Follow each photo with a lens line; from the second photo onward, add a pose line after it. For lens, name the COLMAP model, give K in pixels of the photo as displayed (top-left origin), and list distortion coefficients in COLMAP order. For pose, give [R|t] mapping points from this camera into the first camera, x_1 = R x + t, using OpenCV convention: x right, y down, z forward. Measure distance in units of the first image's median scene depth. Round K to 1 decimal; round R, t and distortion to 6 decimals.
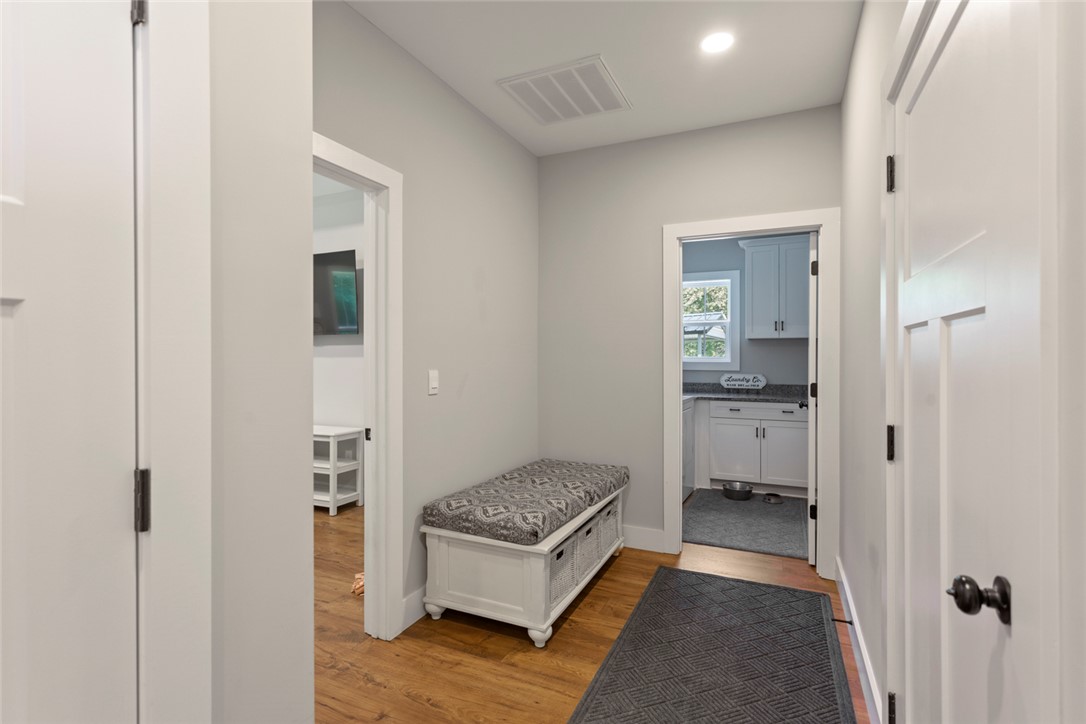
lens RADIAL K [[519.7, 0, 540.2], [0, 519.7, 353.7], [0, 0, 1]] dist [0.000687, 0.000977]
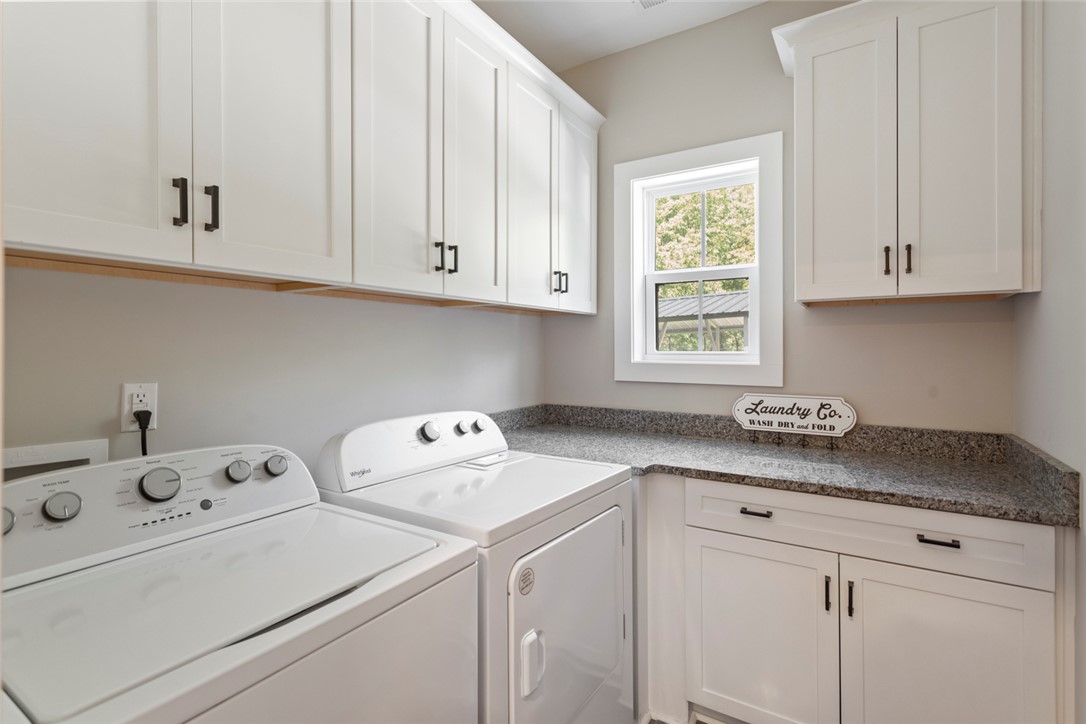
lens RADIAL K [[519.7, 0, 540.2], [0, 519.7, 353.7], [0, 0, 1]] dist [0.000687, 0.000977]
pose [[0.992560, -0.004317, -0.121678, 0.253574], [0.005195, 0.999963, 0.006898, 0.003970], [0.121644, -0.007479, 0.992546, 0.597313]]
